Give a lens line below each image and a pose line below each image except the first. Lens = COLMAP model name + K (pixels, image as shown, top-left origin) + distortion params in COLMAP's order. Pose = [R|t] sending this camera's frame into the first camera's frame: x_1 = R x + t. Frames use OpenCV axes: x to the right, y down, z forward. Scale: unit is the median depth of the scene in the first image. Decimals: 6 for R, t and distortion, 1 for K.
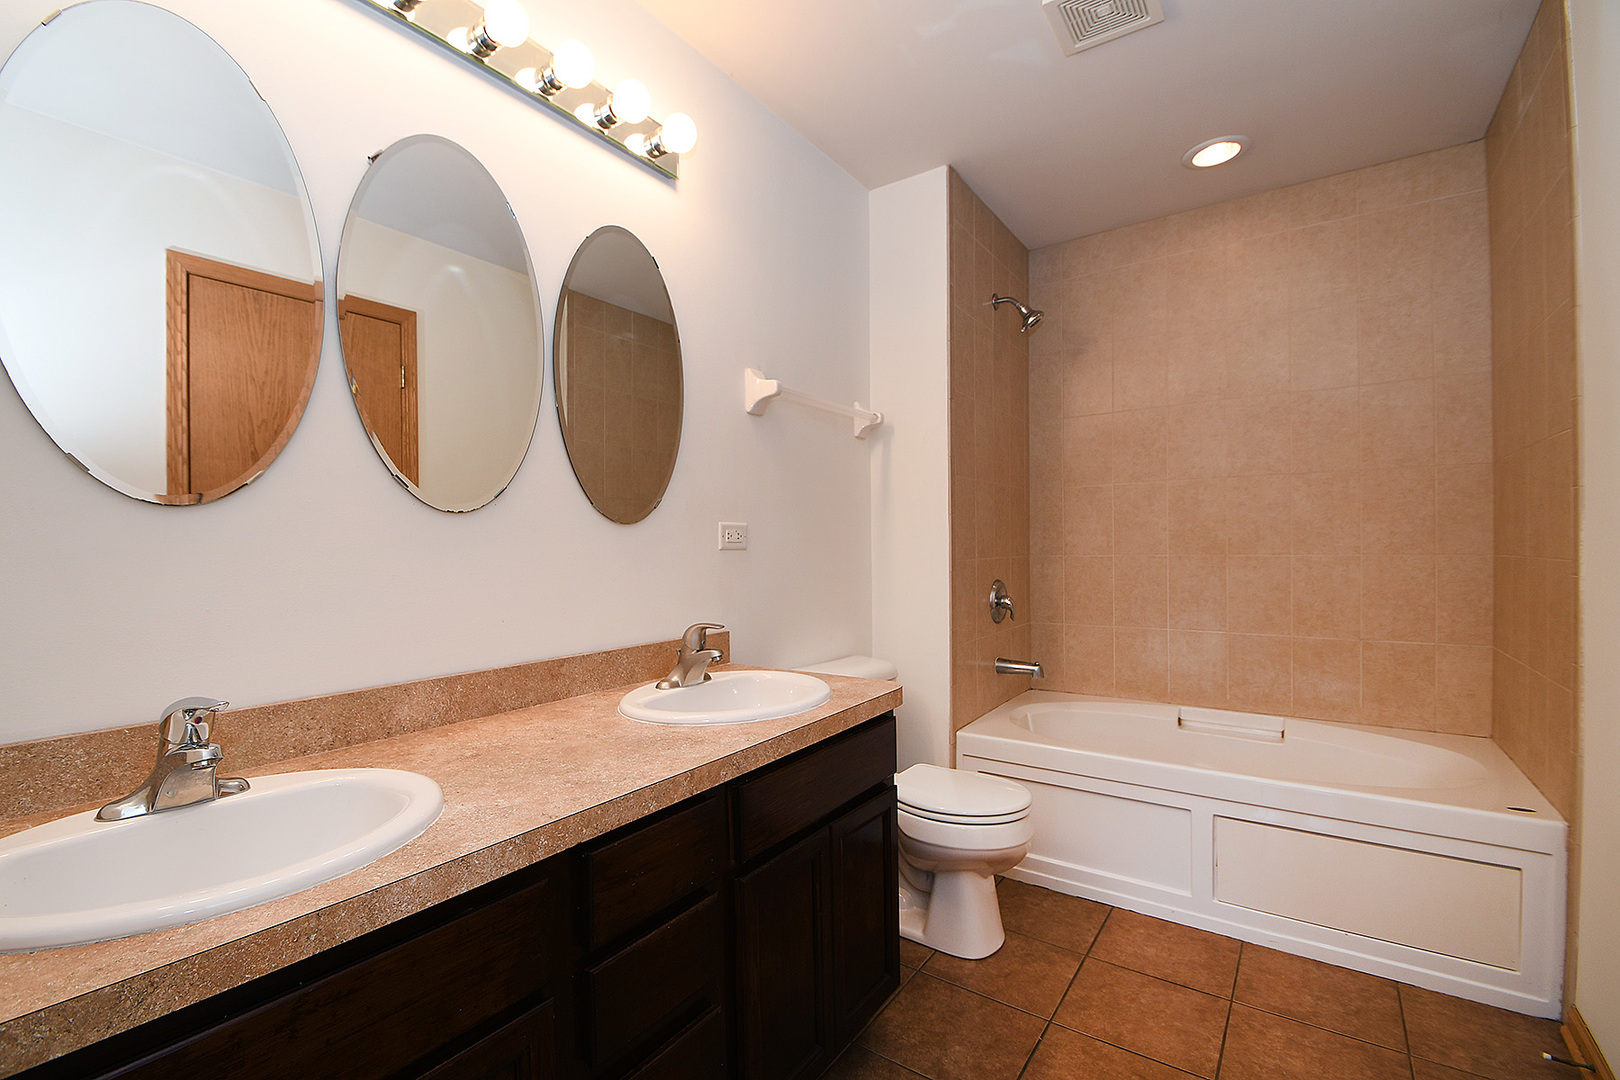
lens RADIAL K [[708.0, 0, 807.0], [0, 708.0, 544.3], [0, 0, 1]] dist [-0.003720, -0.003815]
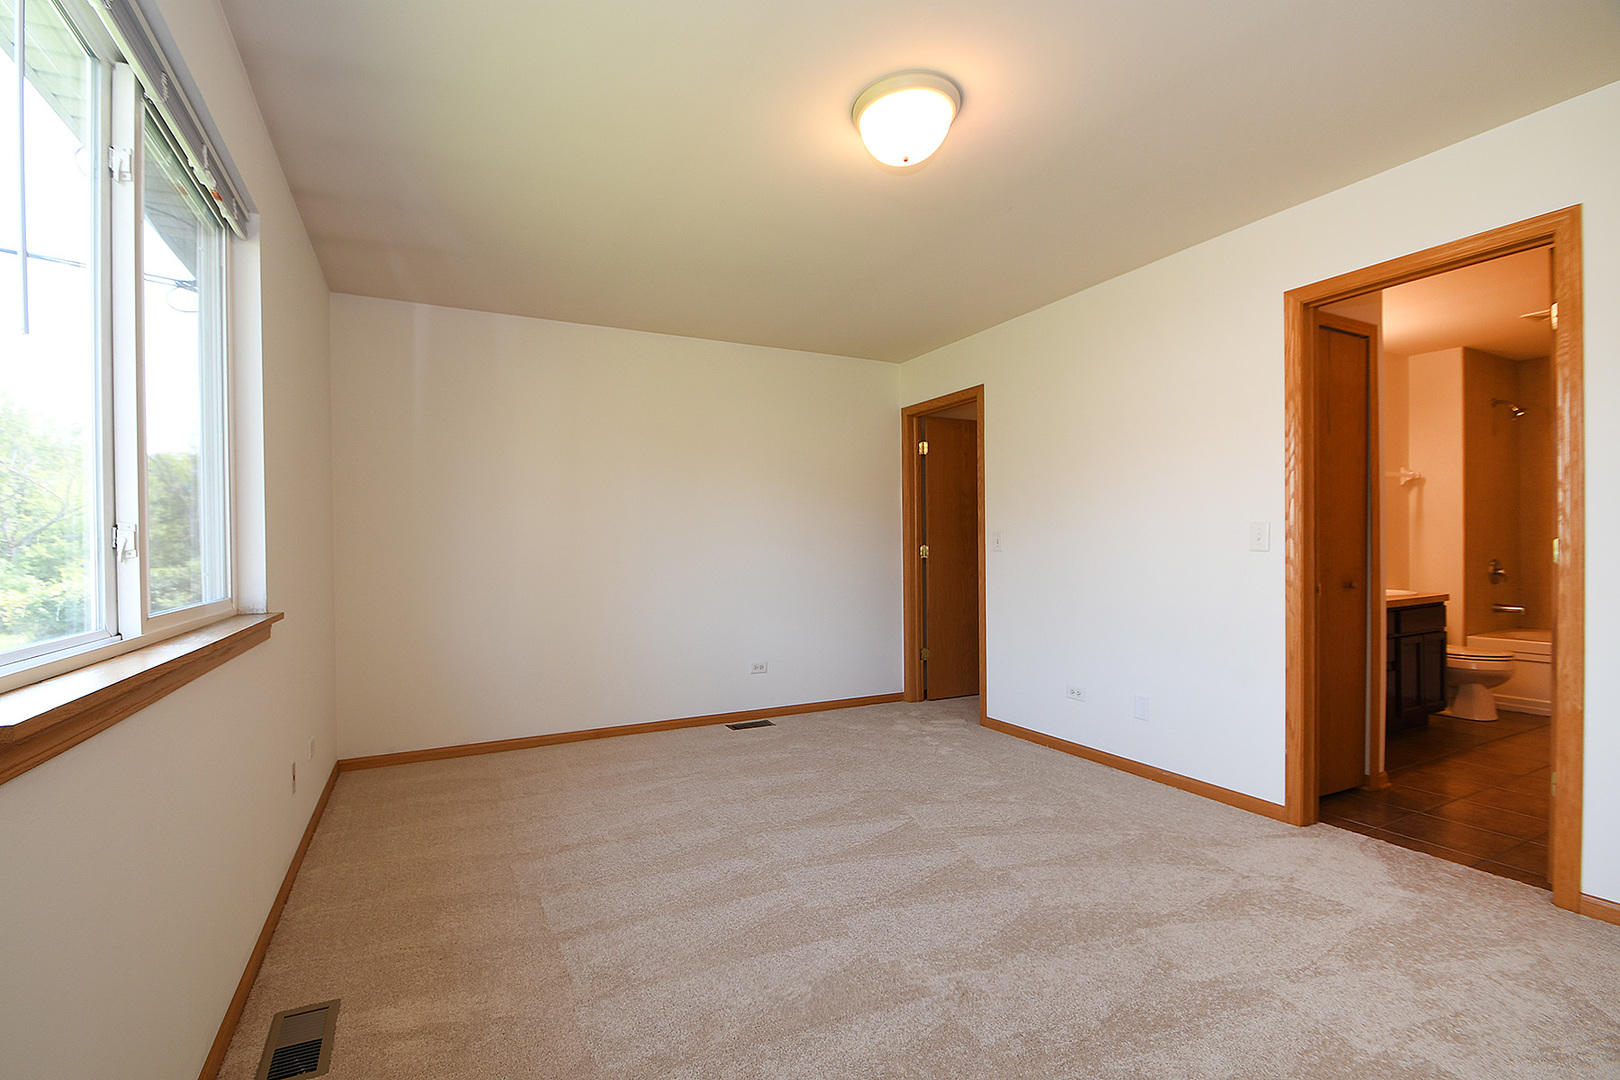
lens RADIAL K [[708.0, 0, 810.6], [0, 708.0, 545.1], [0, 0, 1]] dist [-0.003720, -0.003815]
pose [[0.876335, 0.001207, -0.481700, -0.421032], [0.003811, 0.999948, 0.009438, -0.008382], [0.481687, -0.010107, 0.876285, -1.499427]]
